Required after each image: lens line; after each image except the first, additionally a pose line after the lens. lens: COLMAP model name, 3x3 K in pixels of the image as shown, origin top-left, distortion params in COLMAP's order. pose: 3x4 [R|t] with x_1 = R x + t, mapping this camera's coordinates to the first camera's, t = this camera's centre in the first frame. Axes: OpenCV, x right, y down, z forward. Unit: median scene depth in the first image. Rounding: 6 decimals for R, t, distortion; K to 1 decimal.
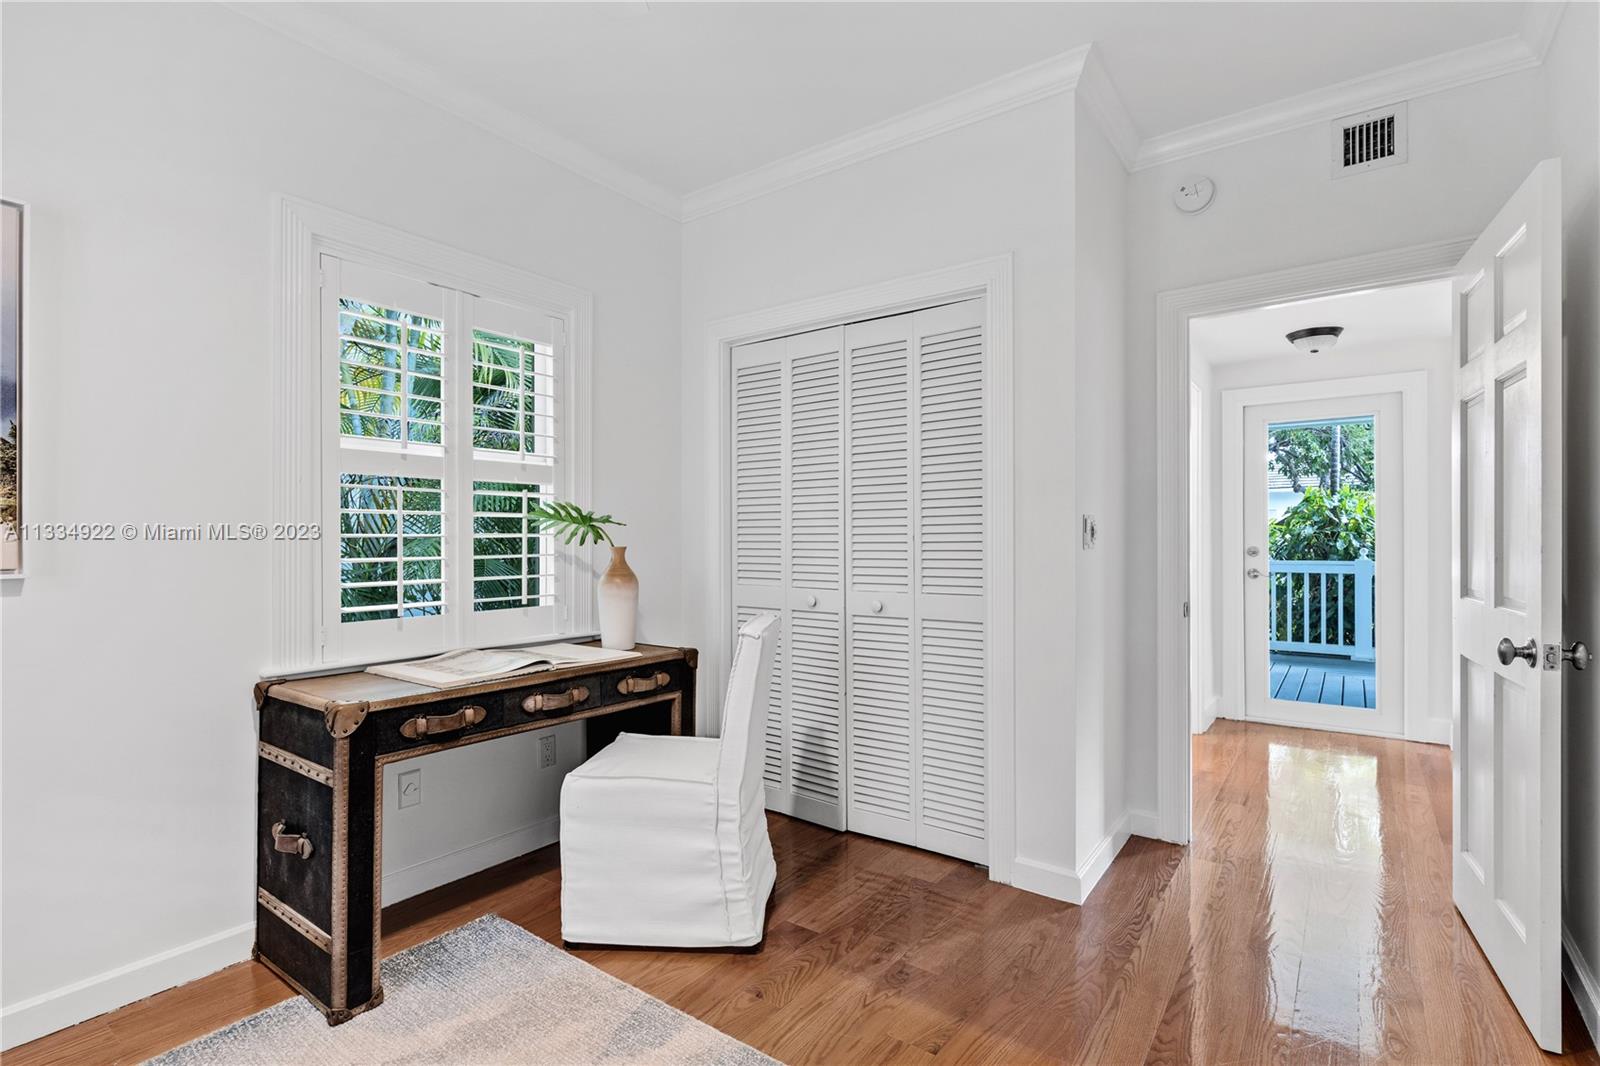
lens RADIAL K [[756.3, 0, 801.9], [0, 756.3, 535.8], [0, 0, 1]] dist [0.001190, 0.000692]
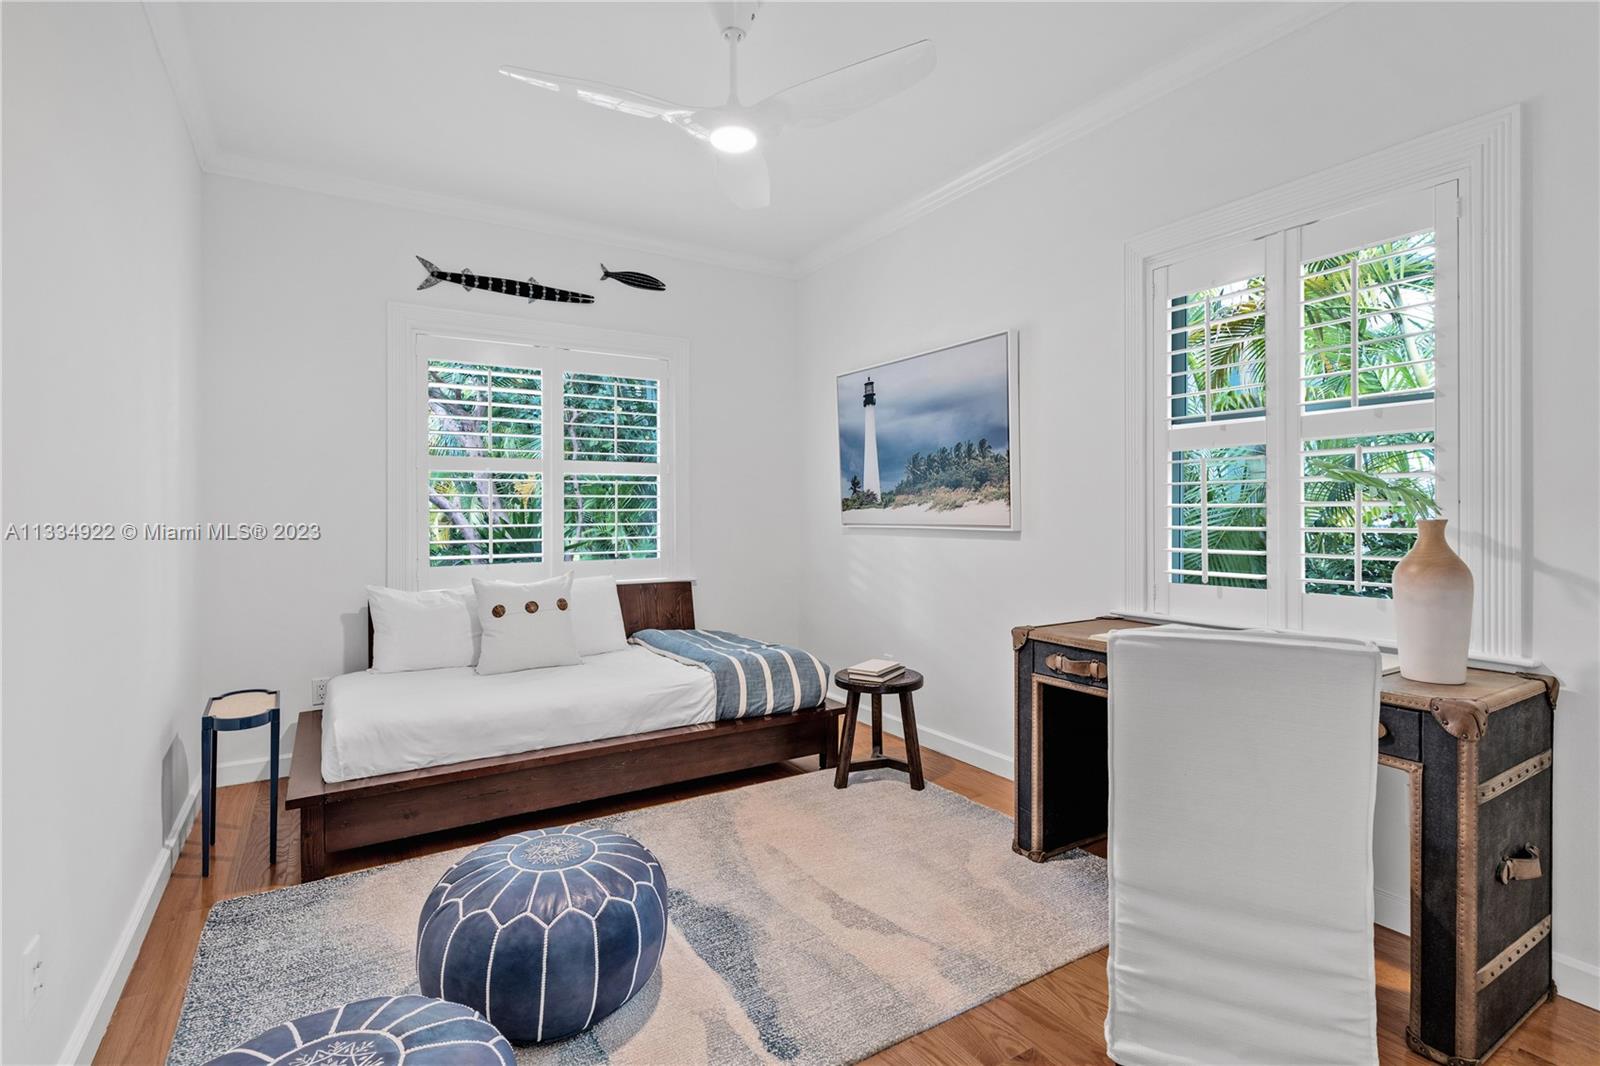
lens RADIAL K [[756.3, 0, 801.9], [0, 756.3, 535.8], [0, 0, 1]] dist [0.001190, 0.000692]
pose [[-0.378991, 0.033753, -0.924785, 0.643168], [0.011376, 0.999429, 0.031816, 0.002582], [0.925331, 0.001537, -0.379158, 0.895433]]
